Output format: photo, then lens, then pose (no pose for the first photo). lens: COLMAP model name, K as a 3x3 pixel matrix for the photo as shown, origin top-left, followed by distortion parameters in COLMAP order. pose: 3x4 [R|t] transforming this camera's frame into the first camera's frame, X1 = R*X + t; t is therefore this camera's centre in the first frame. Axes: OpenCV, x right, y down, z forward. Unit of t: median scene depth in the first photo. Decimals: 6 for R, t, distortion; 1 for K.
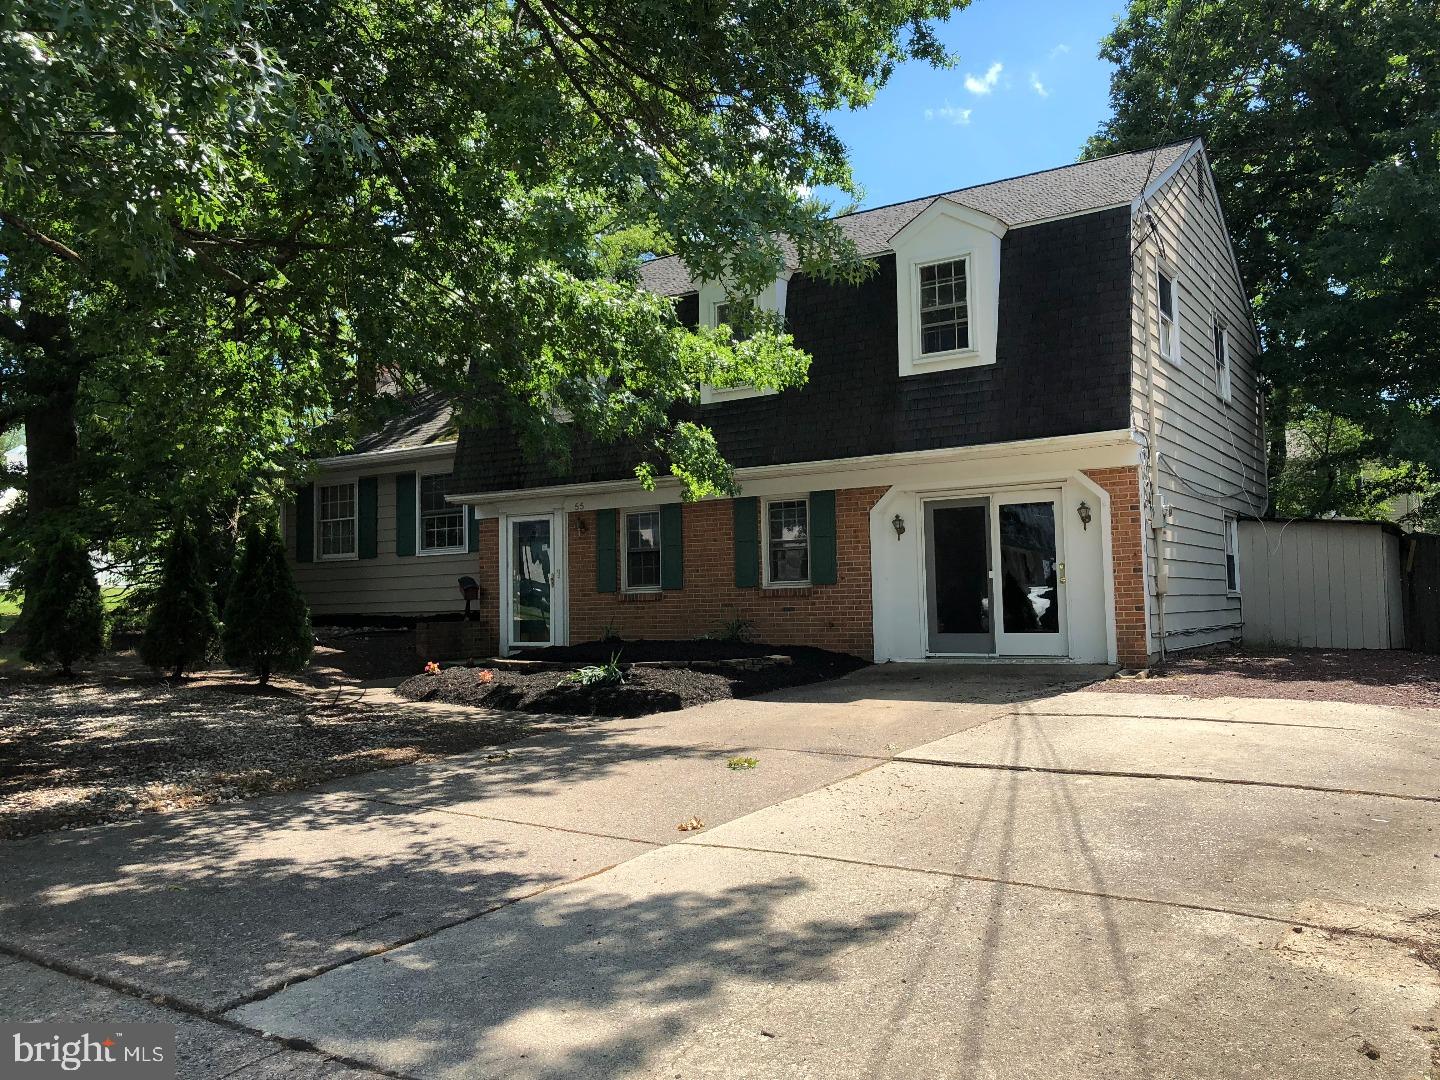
lens RADIAL K [[1171.7, 0, 720.0], [0, 1171.7, 540.0], [0, 0, 1]] dist [0.005092, -0.011758]
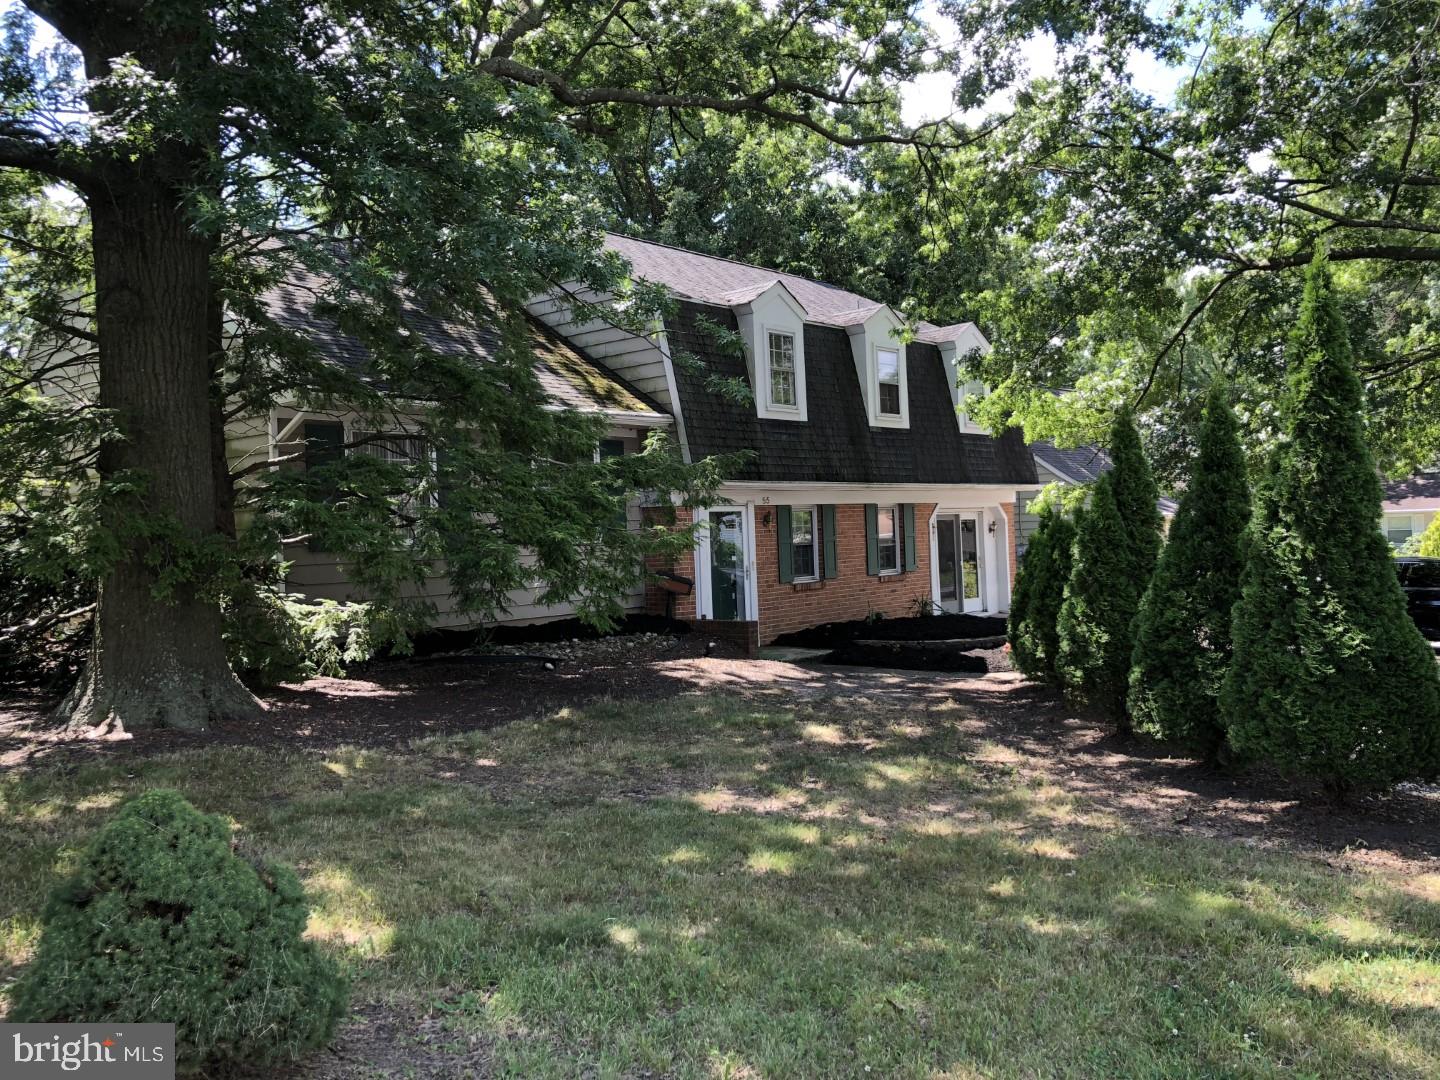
lens RADIAL K [[1177.8, 0, 722.6], [0, 1177.8, 531.8], [0, 0, 1]] dist [0.028748, 0.003720]
pose [[0.209739, 0.055253, 0.976195, -1.160082], [0.011964, 0.998182, -0.059068, 0.060717], [-0.977684, 0.024068, 0.208697, 0.838059]]
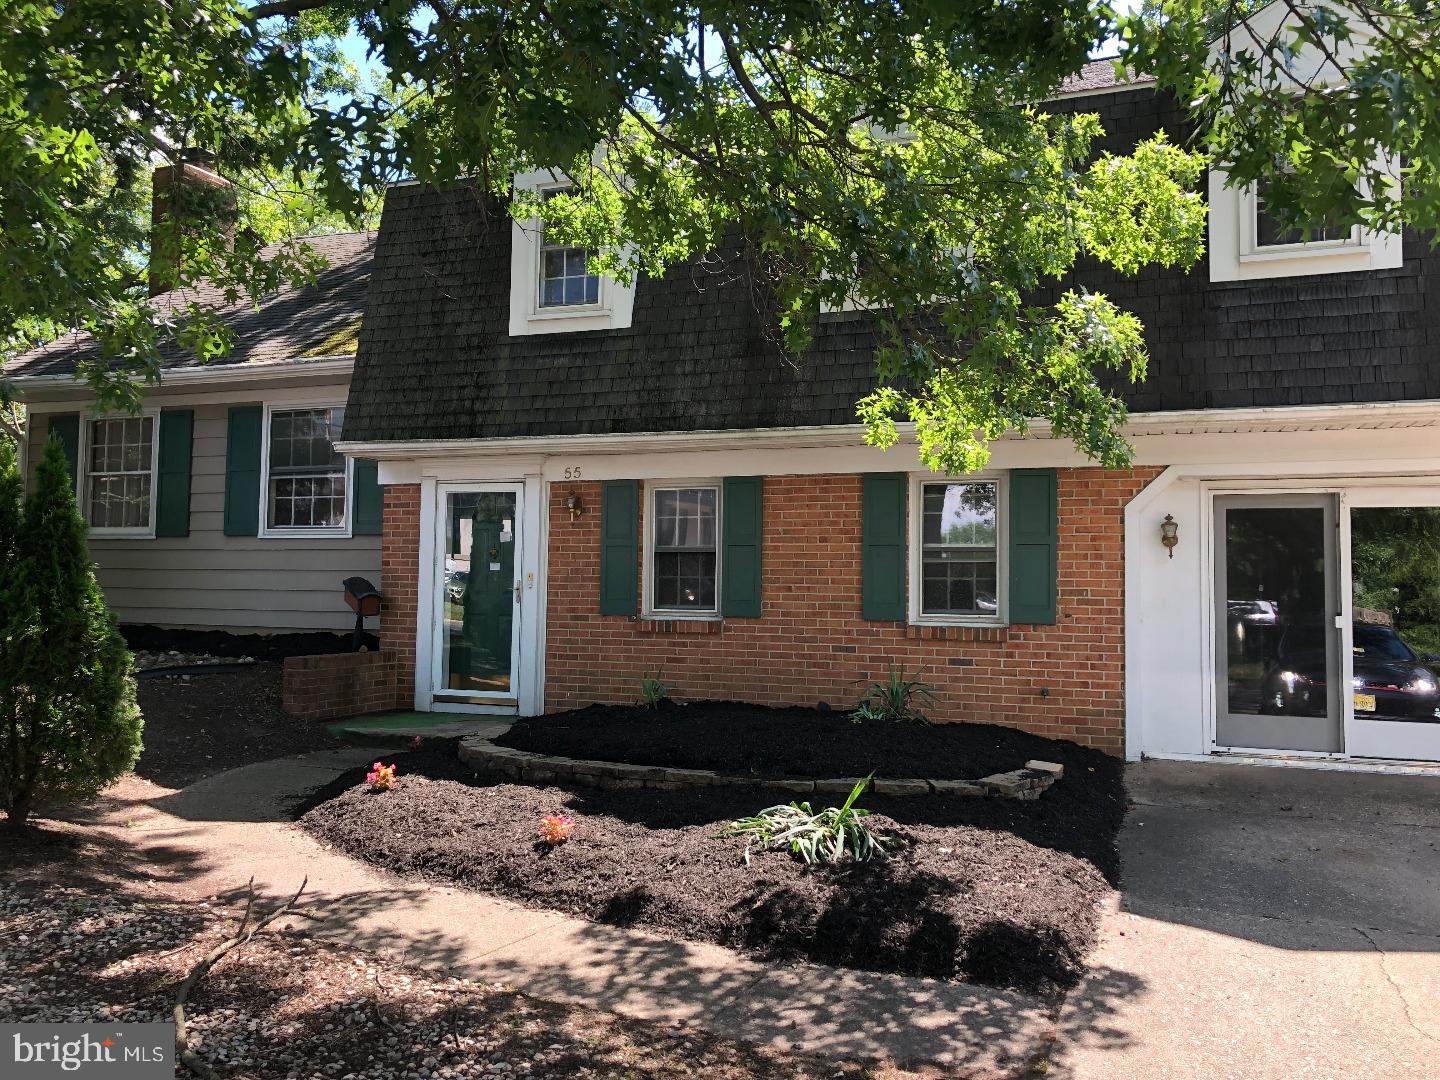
lens RADIAL K [[1171.7, 0, 720.0], [0, 1171.7, 540.0], [0, 0, 1]] dist [0.005092, -0.011758]
pose [[0.977700, 0.049147, 0.204175, -0.170954], [-0.050344, 0.998732, 0.000671, 0.002179], [-0.203883, -0.010935, 0.978934, 0.393245]]
